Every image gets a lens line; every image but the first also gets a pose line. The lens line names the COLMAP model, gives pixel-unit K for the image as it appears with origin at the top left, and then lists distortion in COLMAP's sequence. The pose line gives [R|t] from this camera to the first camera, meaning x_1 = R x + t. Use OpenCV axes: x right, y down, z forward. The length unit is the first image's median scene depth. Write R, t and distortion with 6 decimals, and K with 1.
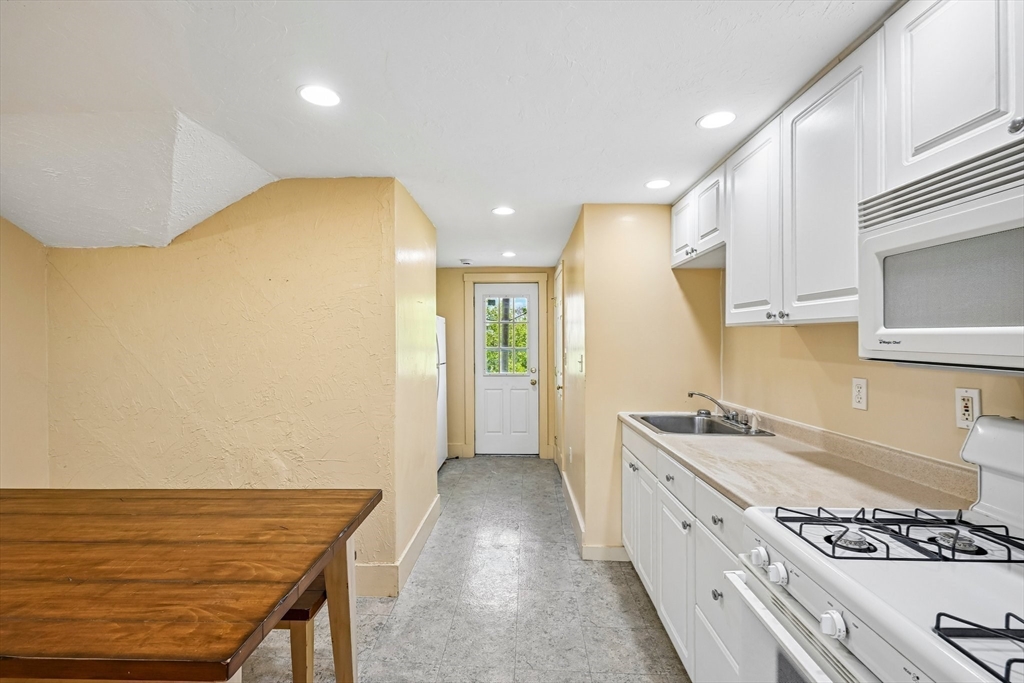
lens RADIAL K [[467.3, 0, 517.9], [0, 467.3, 343.0], [0, 0, 1]] dist [-0.000541, -0.001368]
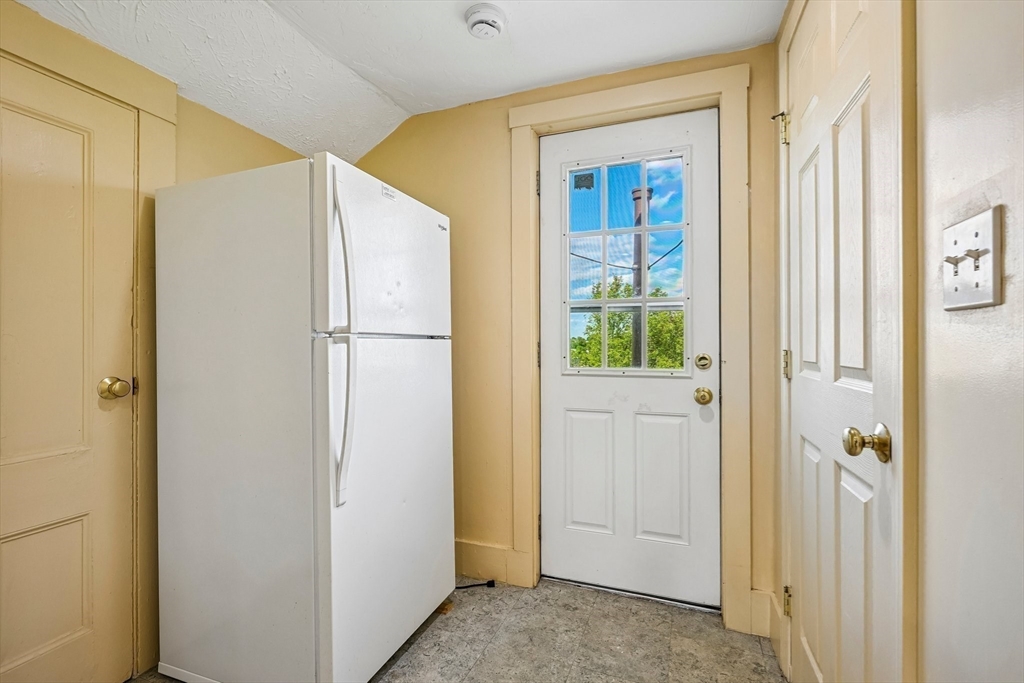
lens RADIAL K [[467.3, 0, 505.7], [0, 467.3, 337.9], [0, 0, 1]] dist [-0.000541, -0.001368]
pose [[0.942869, -0.000259, -0.333163, 0.024331], [-0.002467, 0.999967, -0.007759, 0.097682], [0.333154, 0.008138, 0.942837, 1.403684]]
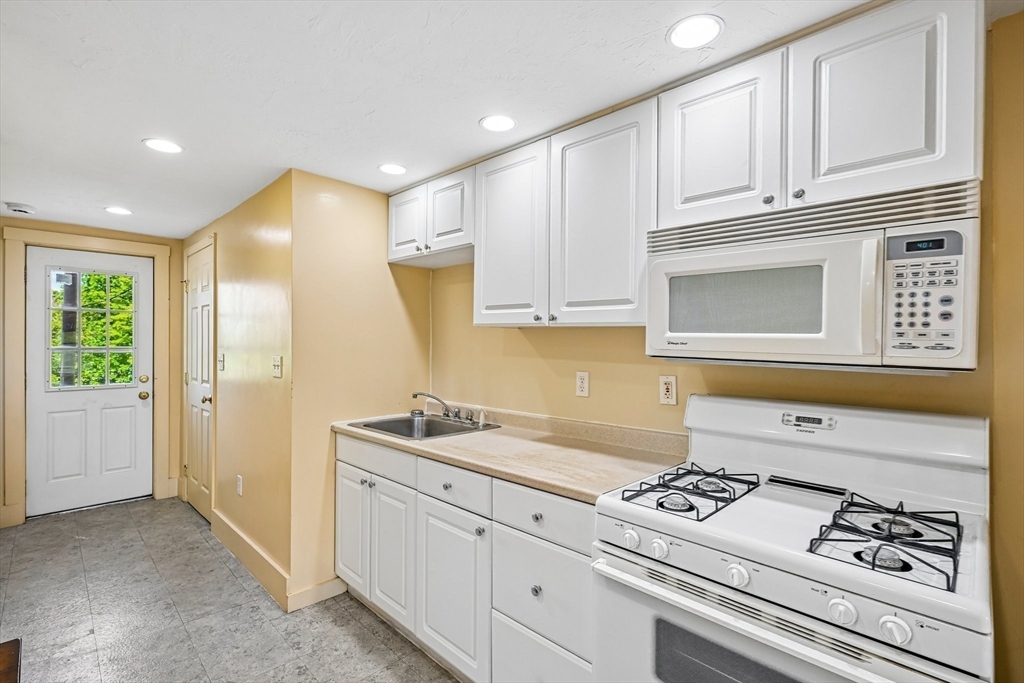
lens RADIAL K [[467.3, 0, 516.3], [0, 467.3, 341.5], [0, 0, 1]] dist [-0.000541, -0.001368]
pose [[0.685113, 0.003955, 0.728426, -0.218515], [-0.004343, 0.999990, -0.001344, -0.001347], [-0.728424, -0.002242, 0.685123, 0.209512]]
